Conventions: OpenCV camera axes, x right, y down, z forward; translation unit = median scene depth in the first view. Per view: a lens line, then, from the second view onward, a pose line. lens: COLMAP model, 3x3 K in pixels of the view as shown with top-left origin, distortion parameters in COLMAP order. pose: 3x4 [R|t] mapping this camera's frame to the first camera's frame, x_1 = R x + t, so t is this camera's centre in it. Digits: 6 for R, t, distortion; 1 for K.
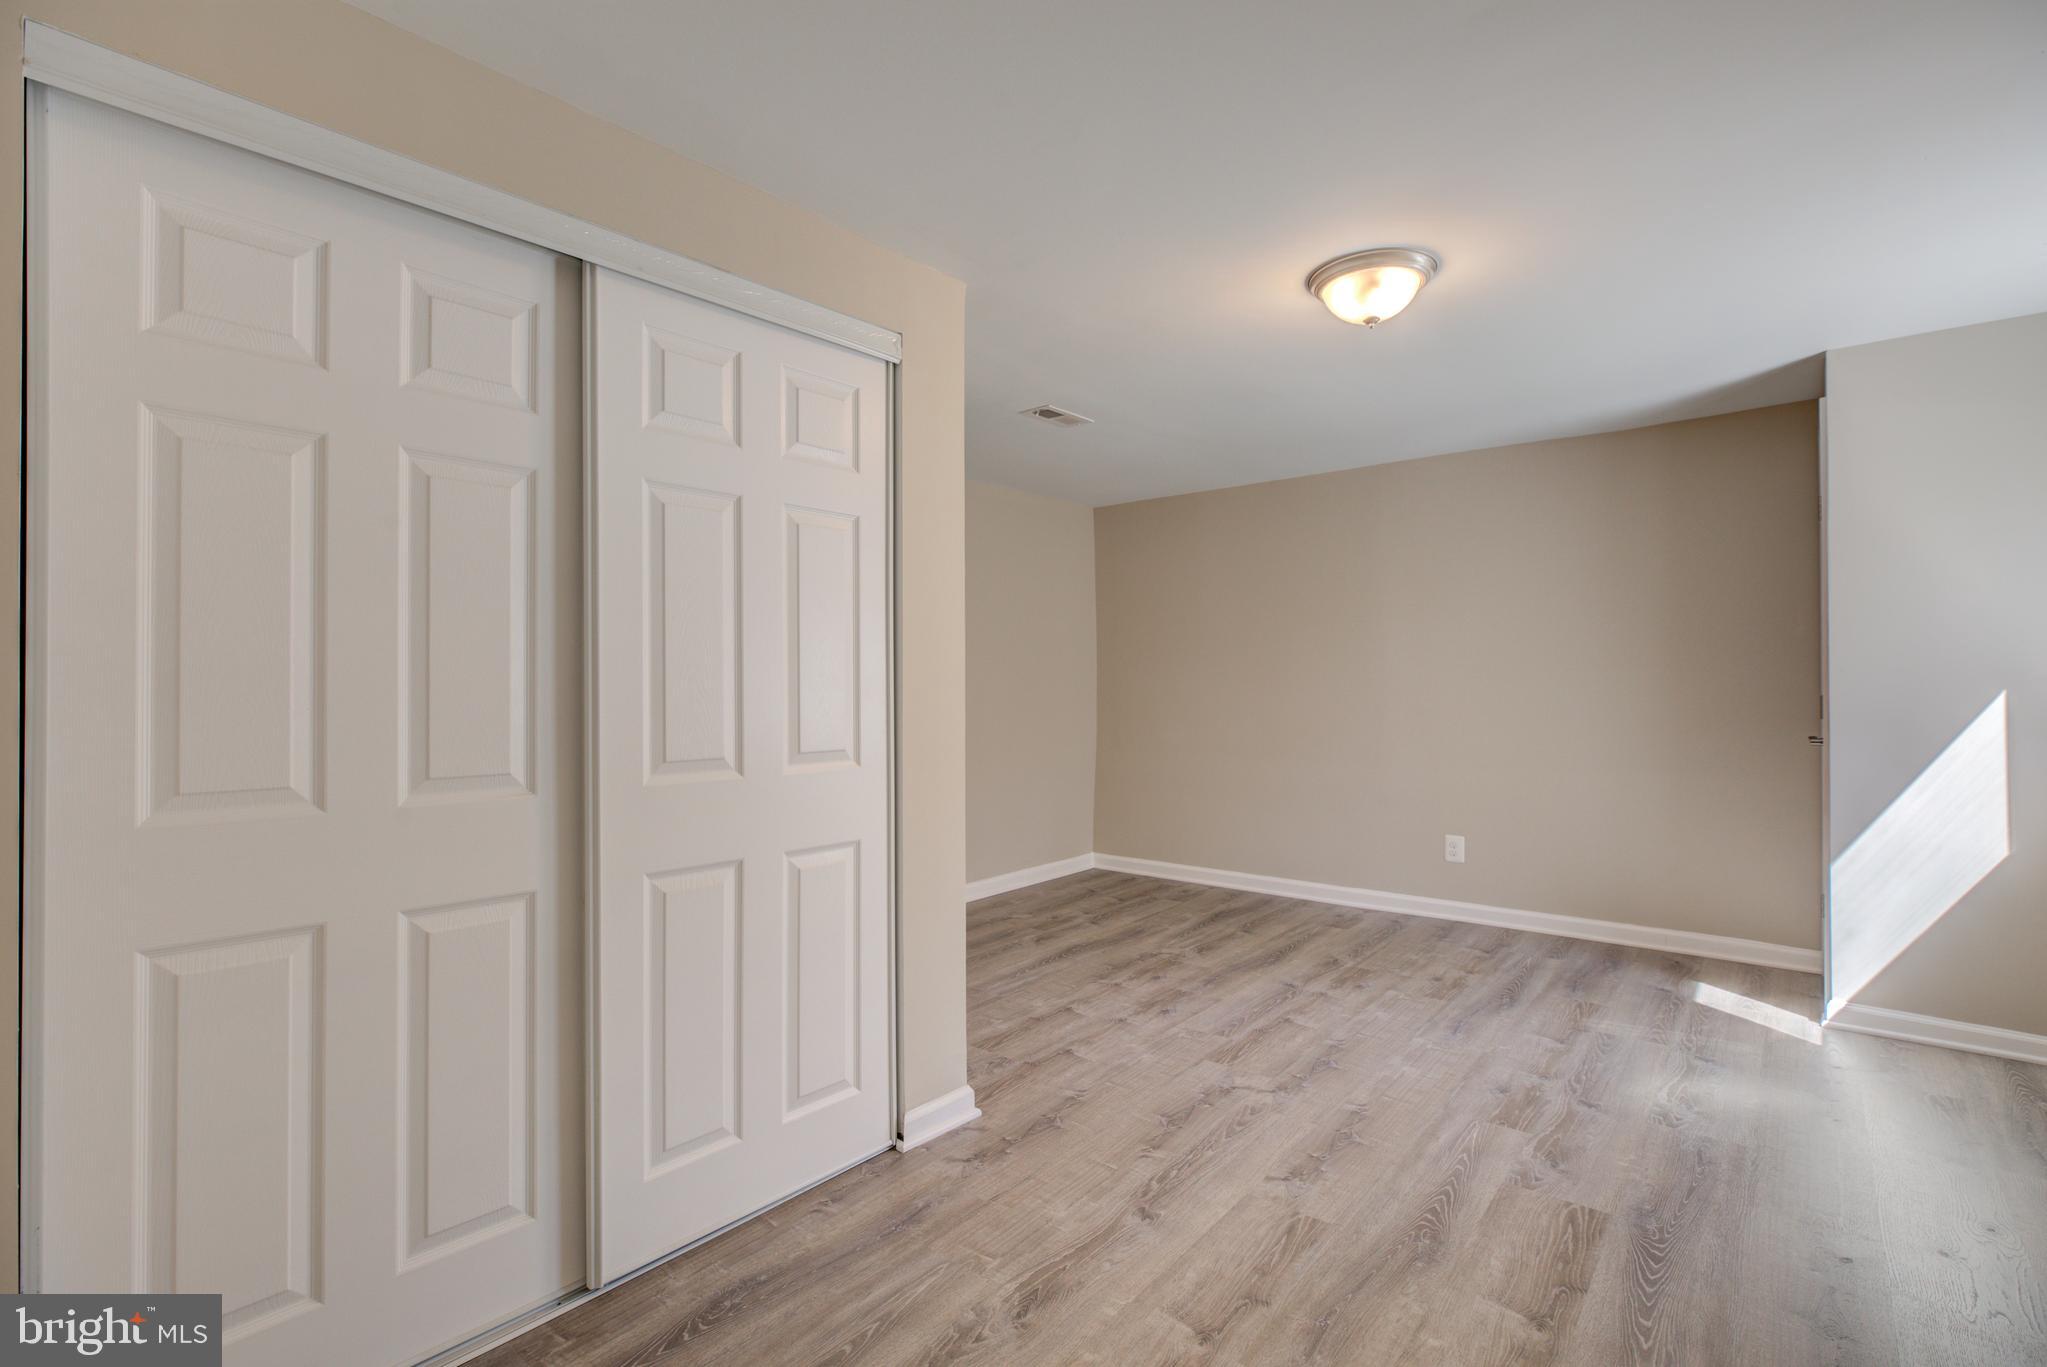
lens RADIAL K [[948.5, 0, 1027.7], [0, 948.5, 681.4], [0, 0, 1]] dist [-0.005757, 0.000753]
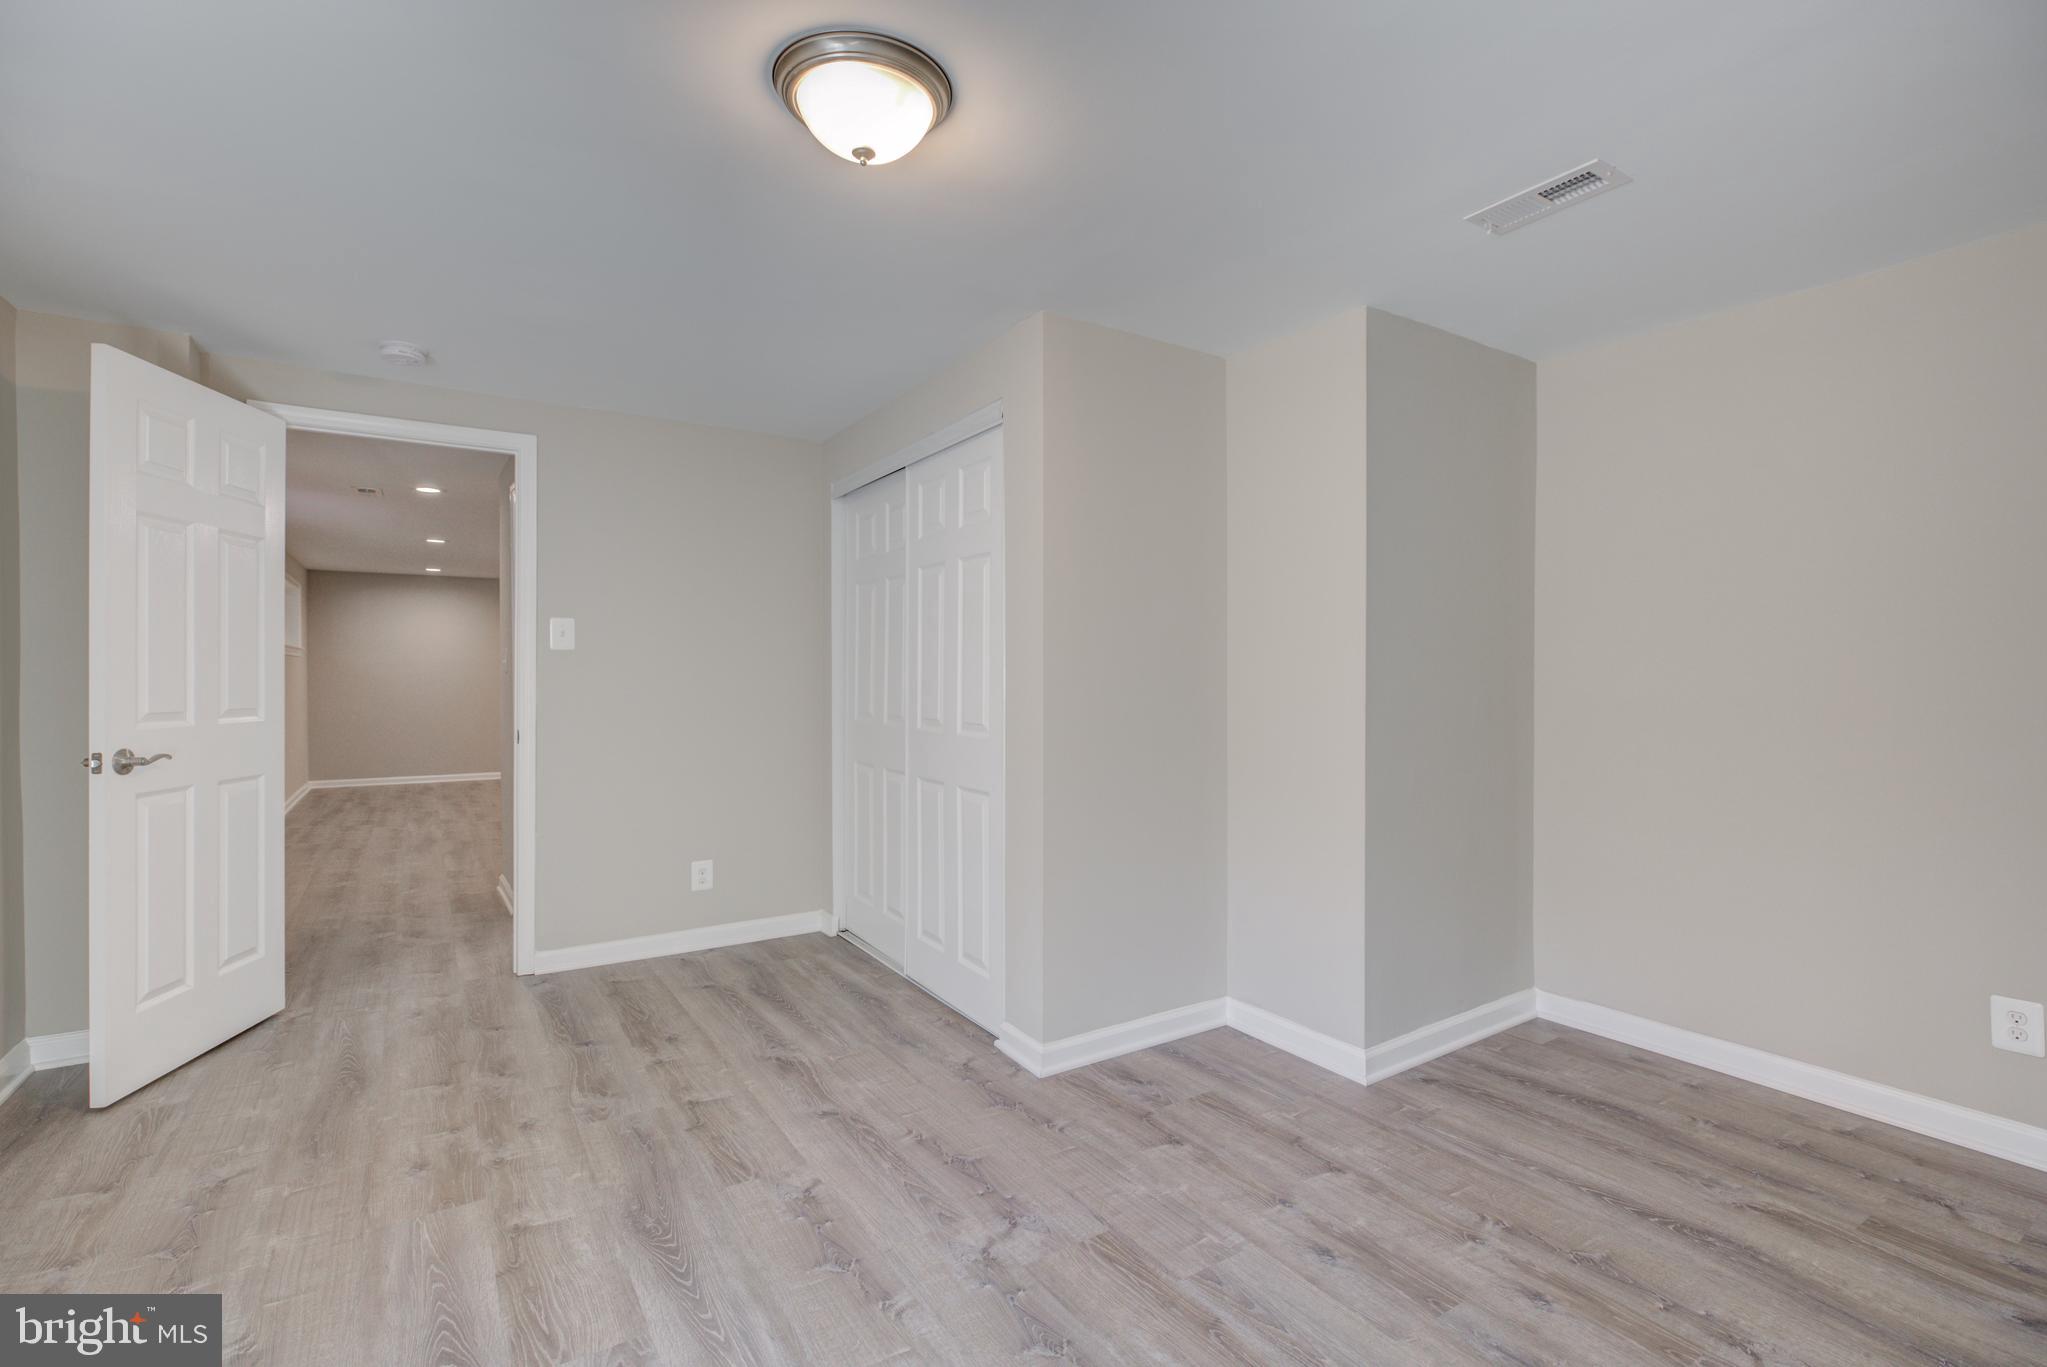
lens RADIAL K [[948.5, 0, 1023.1], [0, 948.5, 685.9], [0, 0, 1]] dist [-0.005757, 0.000753]
pose [[-0.311958, 0.018709, -0.949912, 1.101113], [0.002175, 0.999818, 0.018978, -0.010404], [0.950094, 0.003854, -0.311941, 1.489310]]
